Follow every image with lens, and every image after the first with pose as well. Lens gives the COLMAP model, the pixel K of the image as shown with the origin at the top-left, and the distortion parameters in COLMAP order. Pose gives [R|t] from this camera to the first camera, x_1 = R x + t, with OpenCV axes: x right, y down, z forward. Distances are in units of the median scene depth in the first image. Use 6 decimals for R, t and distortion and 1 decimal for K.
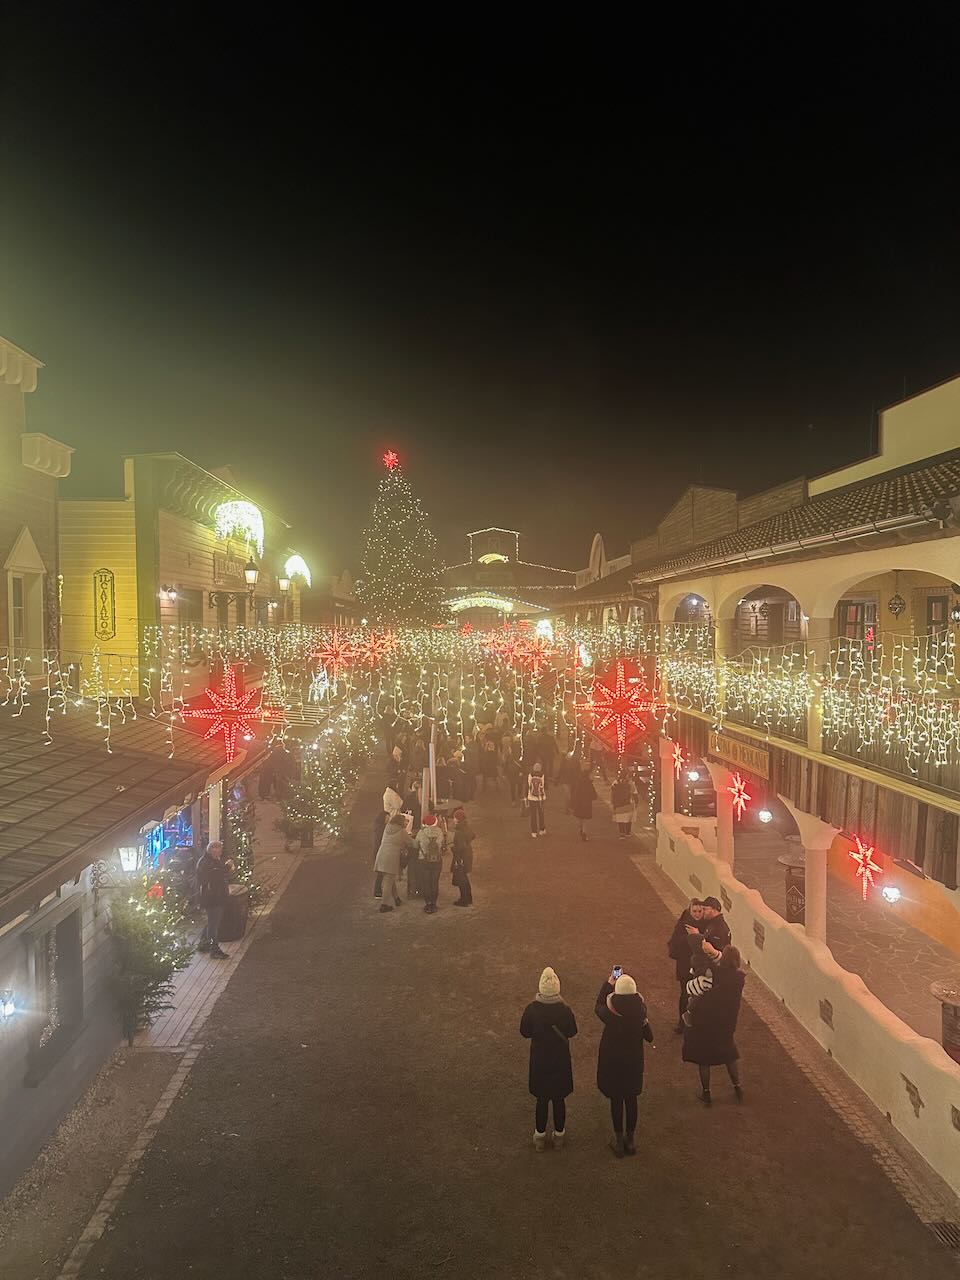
lens RADIAL K [[895.3, 0, 480.0], [0, 895.3, 640.0], [0, 0, 1]] dist [0.094375, -0.002889]
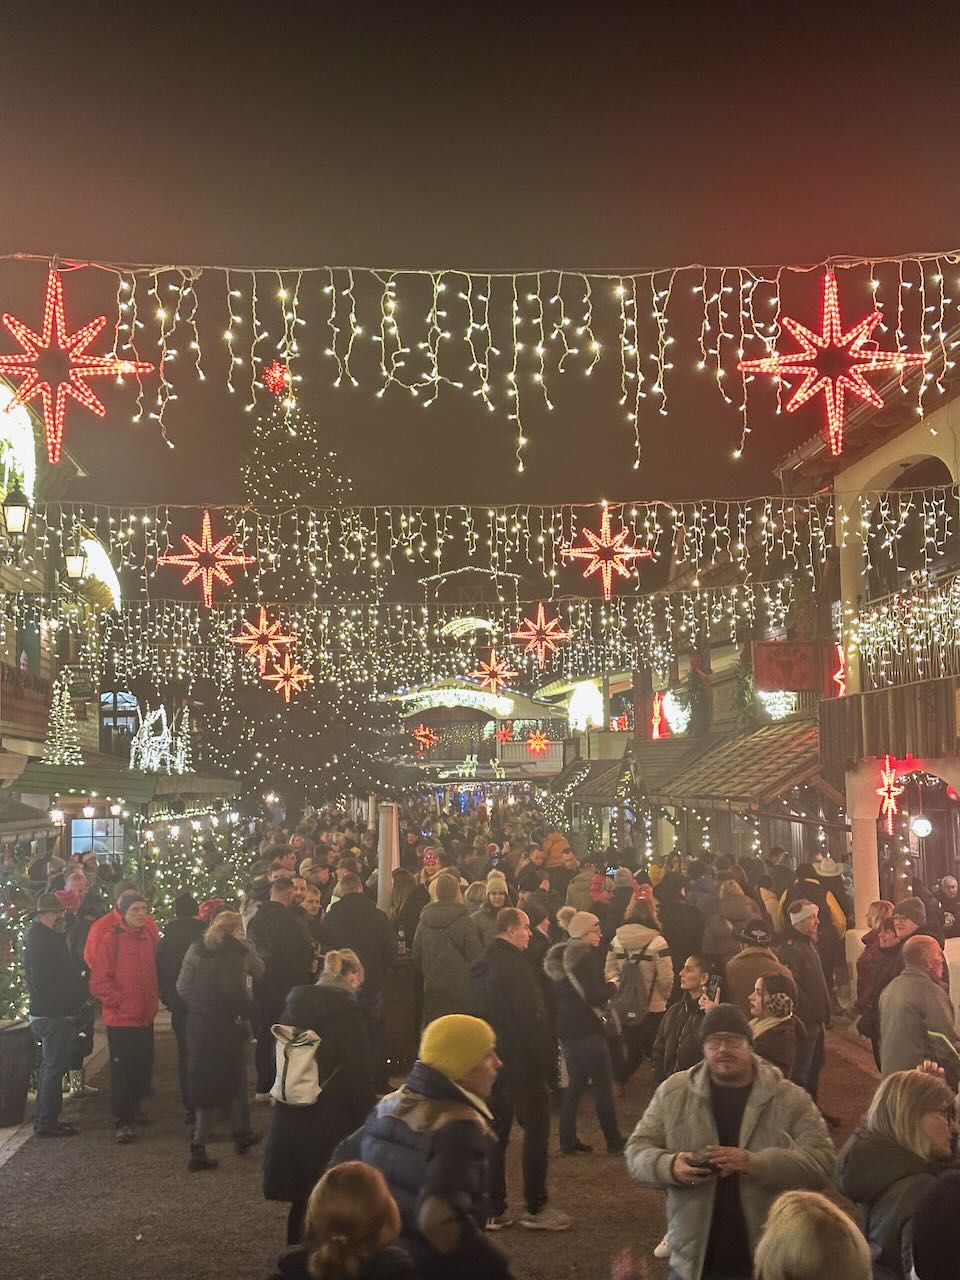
lens RADIAL K [[1776.6, 0, 480.0], [0, 1776.6, 640.0], [0, 0, 1]] dist [0.090247, 0.034942]
pose [[0.999620, -0.015432, 0.022853, -0.065002], [0.017532, 0.995351, -0.094708, 0.318919], [-0.021286, 0.095073, 0.995243, 0.027849]]
